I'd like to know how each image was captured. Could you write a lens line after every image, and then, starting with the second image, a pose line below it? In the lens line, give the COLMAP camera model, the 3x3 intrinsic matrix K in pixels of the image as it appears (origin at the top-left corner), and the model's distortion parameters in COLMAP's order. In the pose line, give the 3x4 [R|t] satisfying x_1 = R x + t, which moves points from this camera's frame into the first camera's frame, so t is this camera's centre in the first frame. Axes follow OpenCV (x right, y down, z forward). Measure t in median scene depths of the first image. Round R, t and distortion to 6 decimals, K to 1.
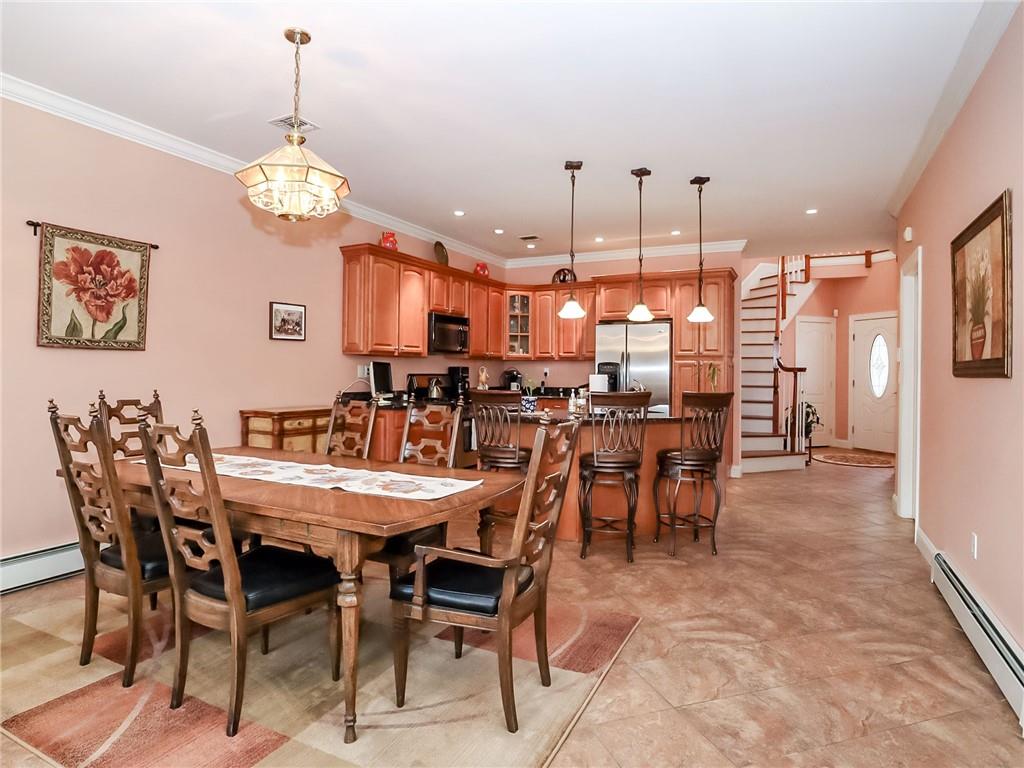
lens RADIAL K [[594.0, 0, 509.9], [0, 594.0, 367.1], [0, 0, 1]] dist [-0.033416, 0.001238]
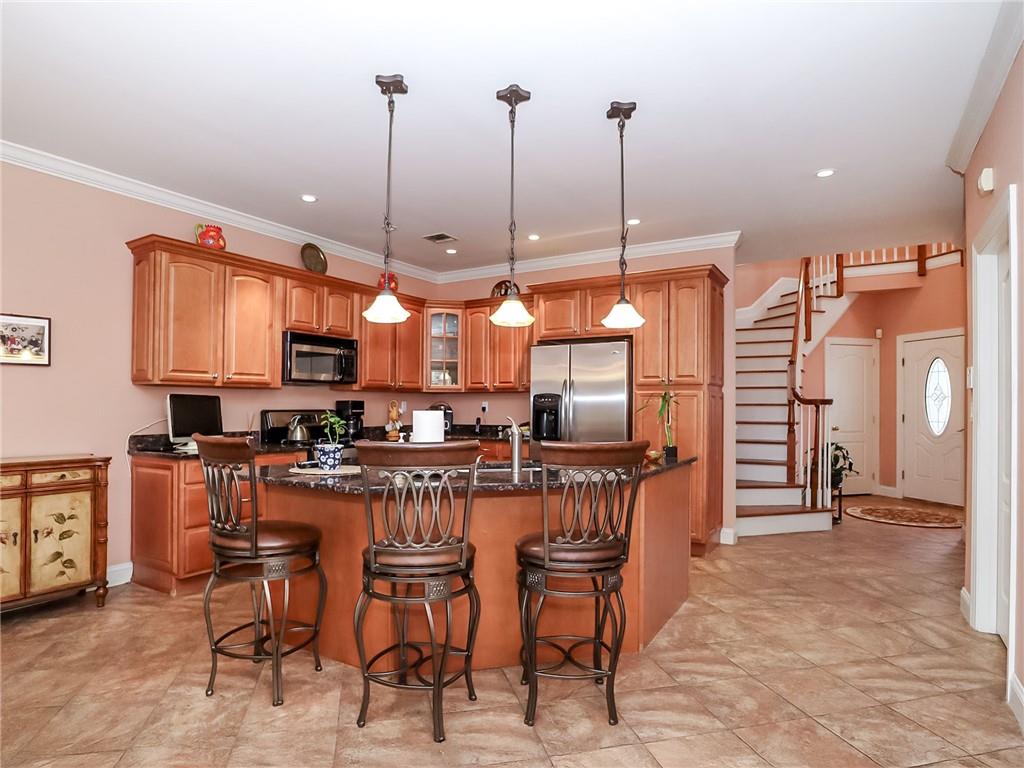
lens RADIAL K [[537.7, 0, 472.7], [0, 537.7, 399.5], [0, 0, 1]] dist [-0.020881, 0.000047]
pose [[0.986929, -0.007191, -0.160998, 0.208741], [0.006390, 0.999964, -0.005494, 0.002959], [0.161032, 0.004394, 0.986939, 0.324432]]
